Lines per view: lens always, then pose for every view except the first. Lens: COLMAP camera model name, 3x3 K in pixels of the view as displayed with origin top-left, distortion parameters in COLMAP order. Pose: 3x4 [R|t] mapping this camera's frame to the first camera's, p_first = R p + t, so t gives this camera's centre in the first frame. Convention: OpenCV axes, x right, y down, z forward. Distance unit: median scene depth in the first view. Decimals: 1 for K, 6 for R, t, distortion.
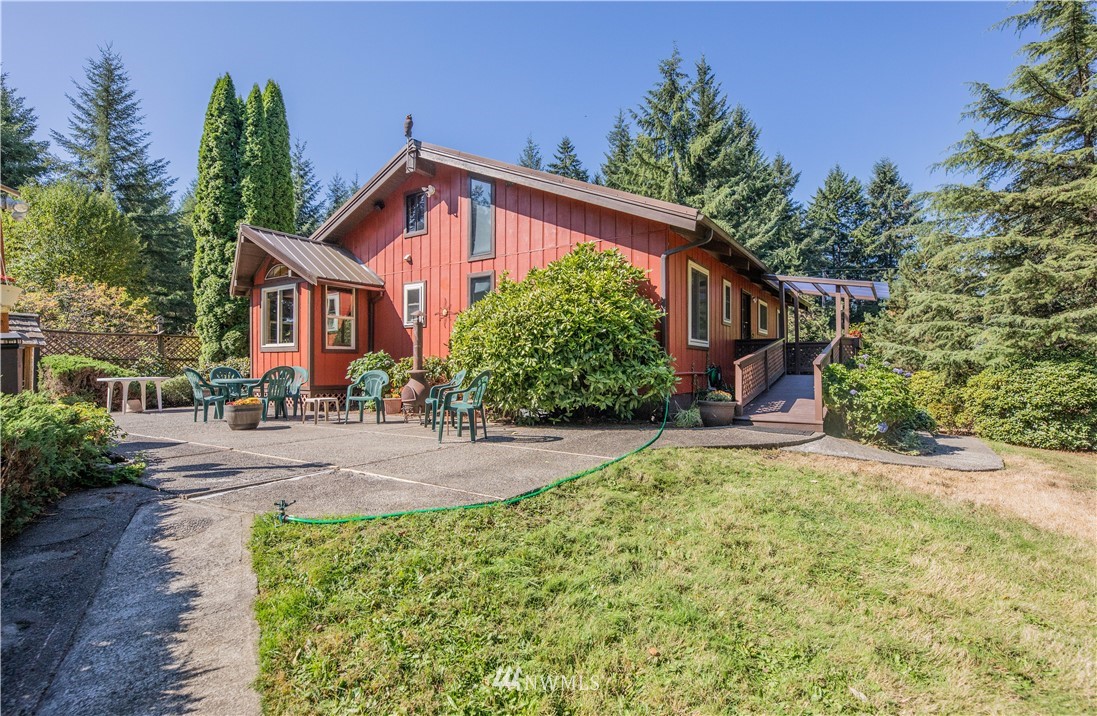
lens RADIAL K [[508.5, 0, 548.5], [0, 508.5, 358.0], [0, 0, 1]] dist [-0.001273, -0.000898]
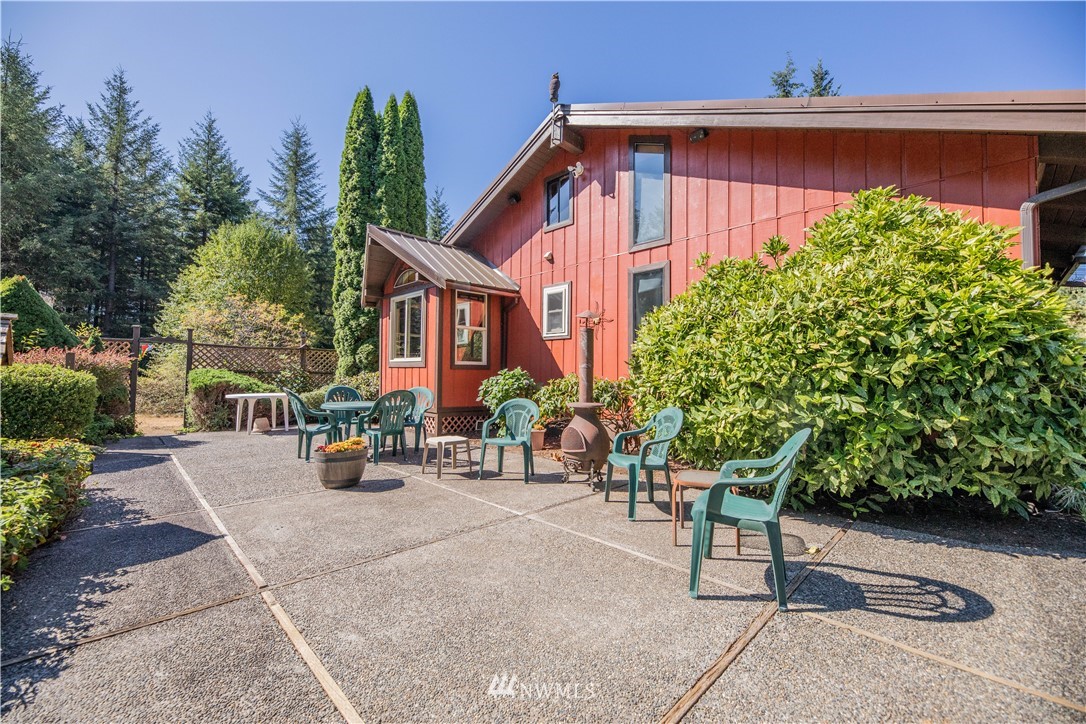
lens RADIAL K [[436.6, 0, 543.0], [0, 436.6, 362.0], [0, 0, 1]] dist [-0.004512, -0.000056]
pose [[0.976511, 0.006205, -0.215378, -0.126528], [-0.009336, 0.999865, -0.013525, -0.012923], [0.215265, 0.015218, 0.976437, 0.294371]]
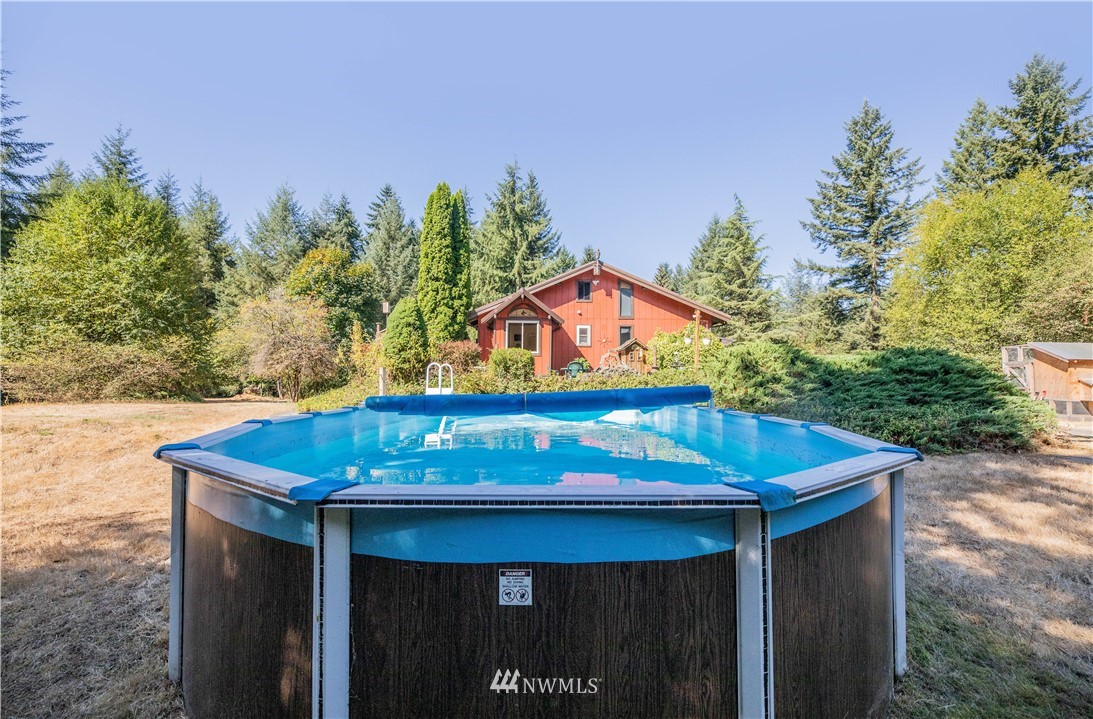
lens RADIAL K [[454.3, 0, 546.5], [0, 454.3, 359.5], [0, 0, 1]] dist [-0.002556, -0.000767]
pose [[0.824790, 0.033770, 0.564430, -1.375995], [-0.015126, 0.999175, -0.037678, 0.062098], [-0.565237, 0.022540, 0.824621, -0.419838]]
